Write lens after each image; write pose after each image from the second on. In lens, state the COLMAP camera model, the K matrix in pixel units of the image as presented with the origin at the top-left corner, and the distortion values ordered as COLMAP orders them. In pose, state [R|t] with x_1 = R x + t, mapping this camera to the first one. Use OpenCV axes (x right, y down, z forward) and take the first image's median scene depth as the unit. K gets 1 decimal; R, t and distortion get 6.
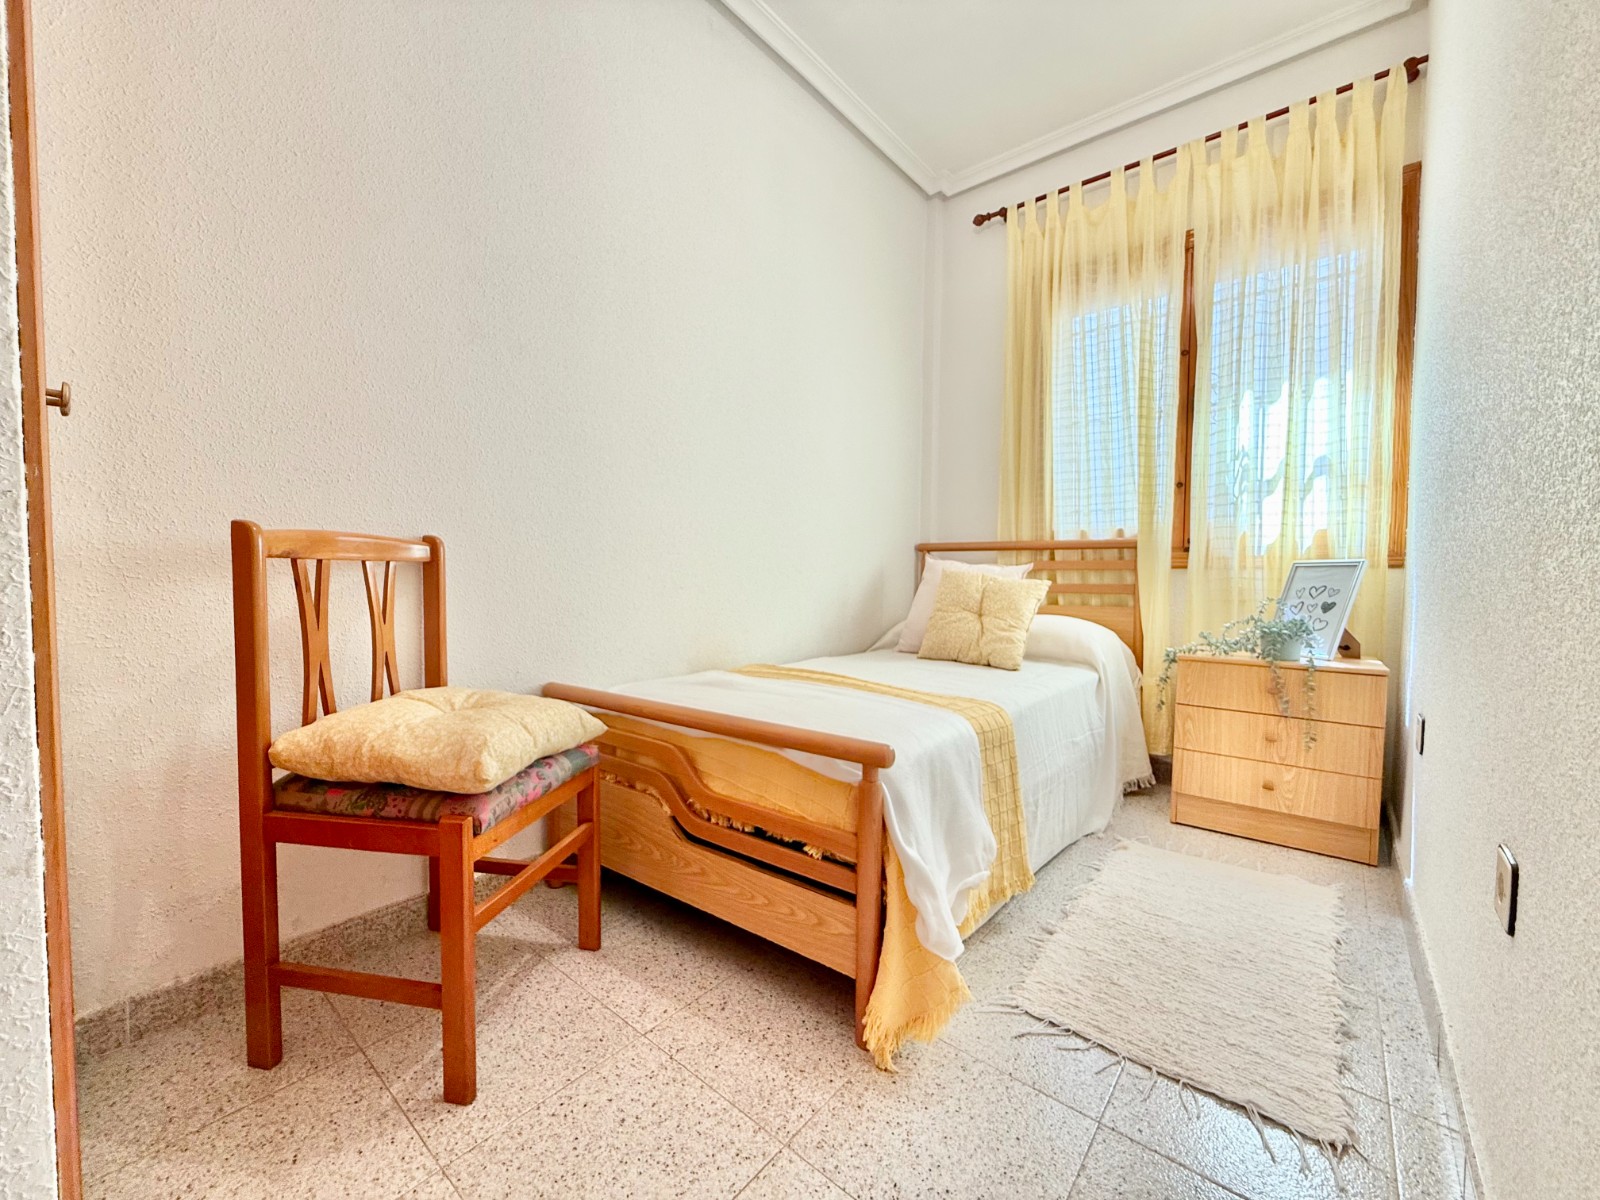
lens RADIAL K [[635.8, 0, 793.7], [0, 635.8, 599.2], [0, 0, 1]] dist [-0.000331, 0.000053]
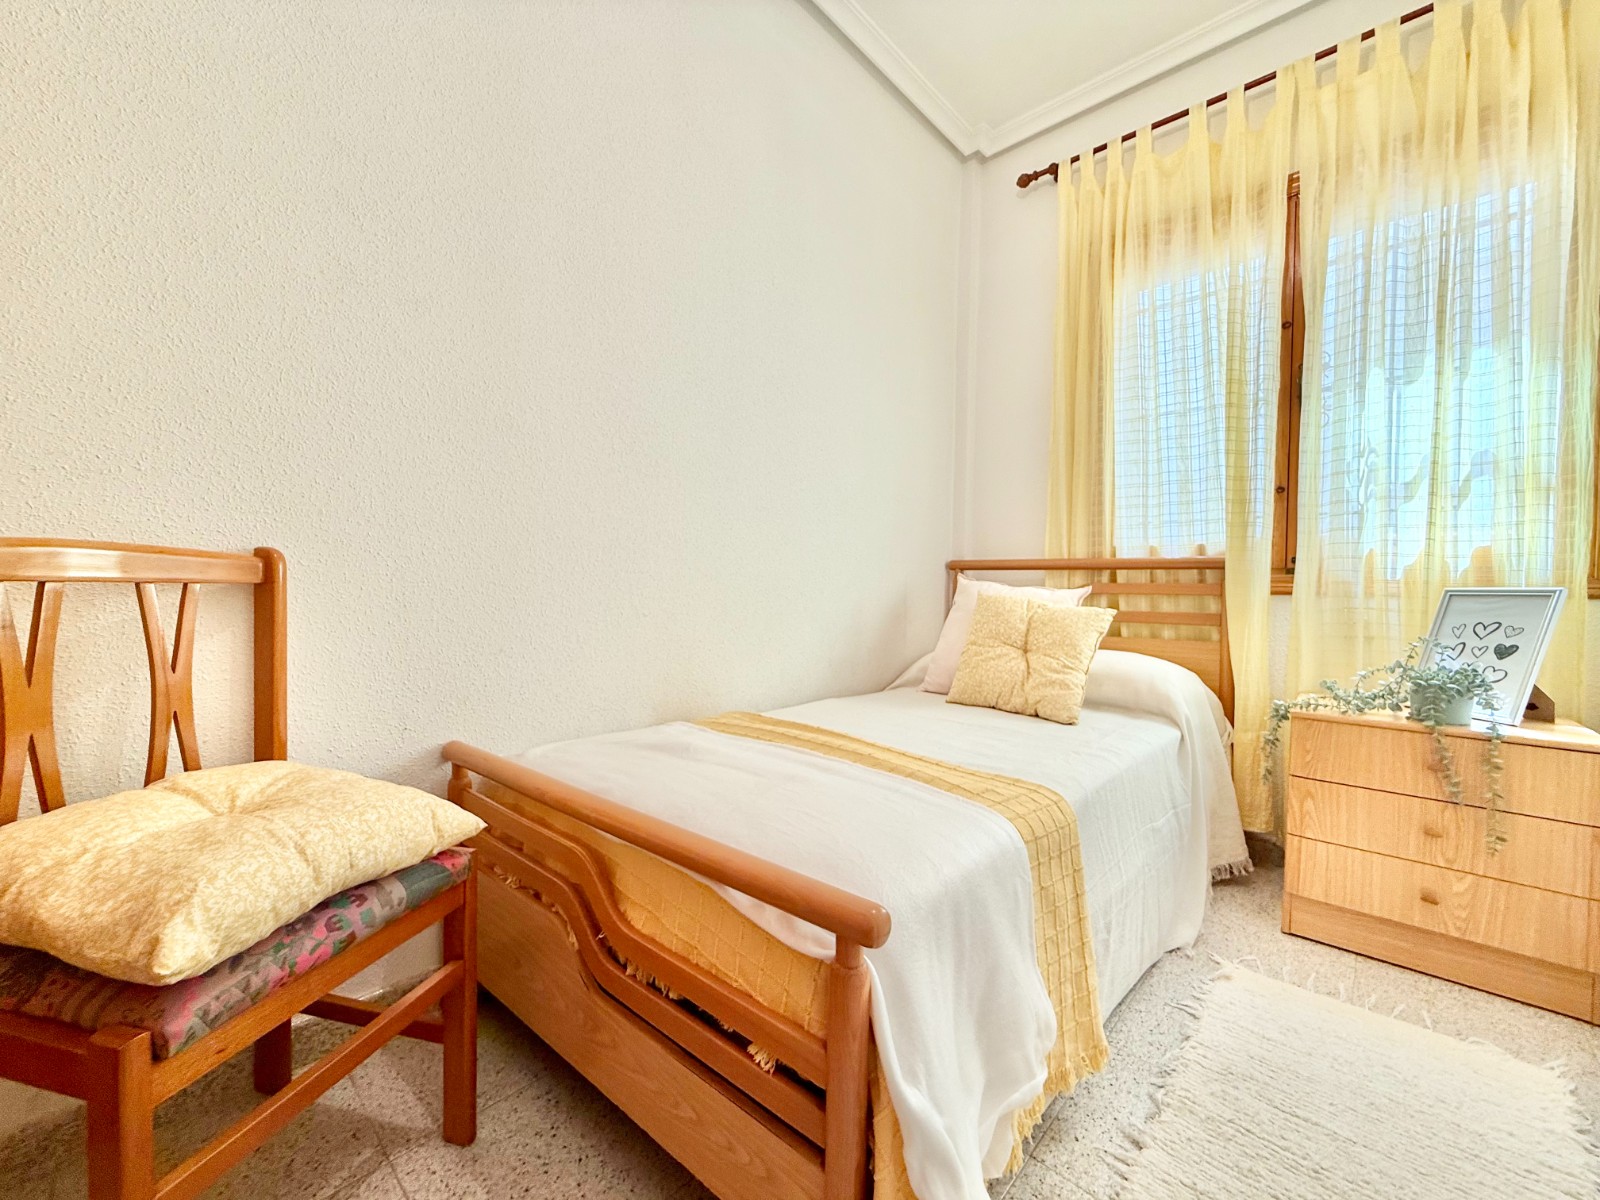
lens RADIAL K [[635.8, 0, 793.7], [0, 635.8, 599.2], [0, 0, 1]] dist [-0.000331, 0.000053]
pose [[0.998425, 0.010281, -0.055158, 0.051582], [-0.011536, 0.999681, -0.022484, -0.021386], [0.054910, 0.023085, 0.998224, 0.207398]]
